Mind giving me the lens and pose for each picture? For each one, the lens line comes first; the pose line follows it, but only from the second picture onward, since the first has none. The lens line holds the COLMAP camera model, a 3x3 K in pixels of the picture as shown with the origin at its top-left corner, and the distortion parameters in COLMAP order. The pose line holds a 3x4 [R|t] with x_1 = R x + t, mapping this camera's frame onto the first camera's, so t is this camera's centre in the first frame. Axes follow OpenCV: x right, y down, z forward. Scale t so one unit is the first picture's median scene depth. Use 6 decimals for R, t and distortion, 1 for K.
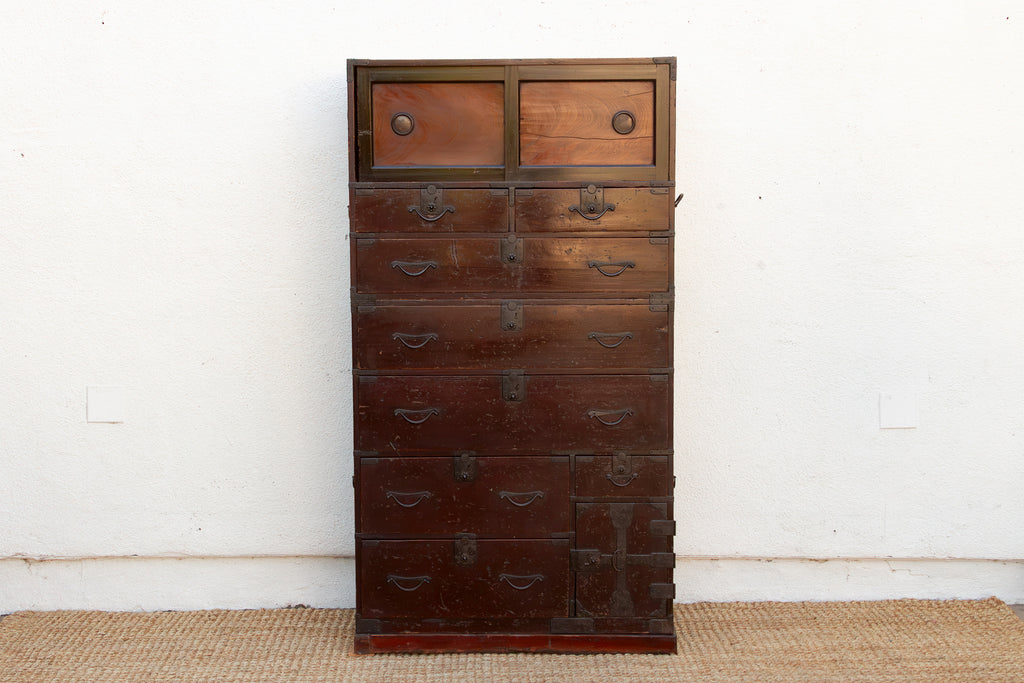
lens RADIAL K [[1857.3, 0, 481.4], [0, 1857.3, 361.3], [0, 0, 1]] dist [0.048891, -0.171570]
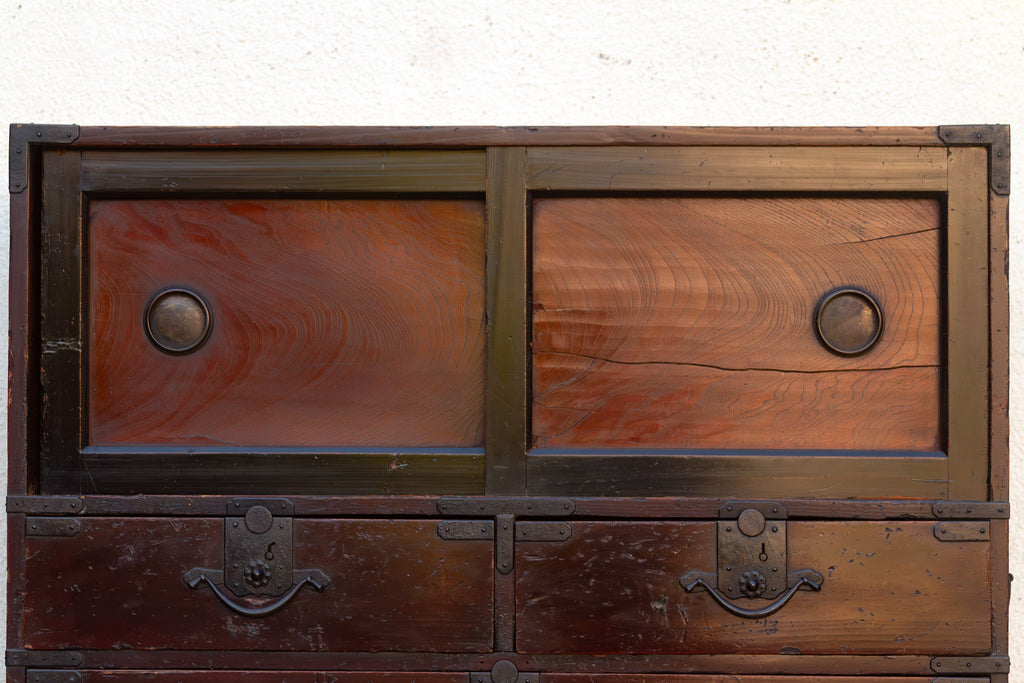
lens RADIAL K [[1857.3, 0, 481.4], [0, 1857.3, 361.3], [0, 0, 1]] dist [0.048891, -0.171570]
pose [[0.999935, 0.009703, -0.005959, 0.013519], [-0.010487, 0.988629, -0.150008, -0.069643], [0.004435, 0.150061, 0.988667, 0.658234]]
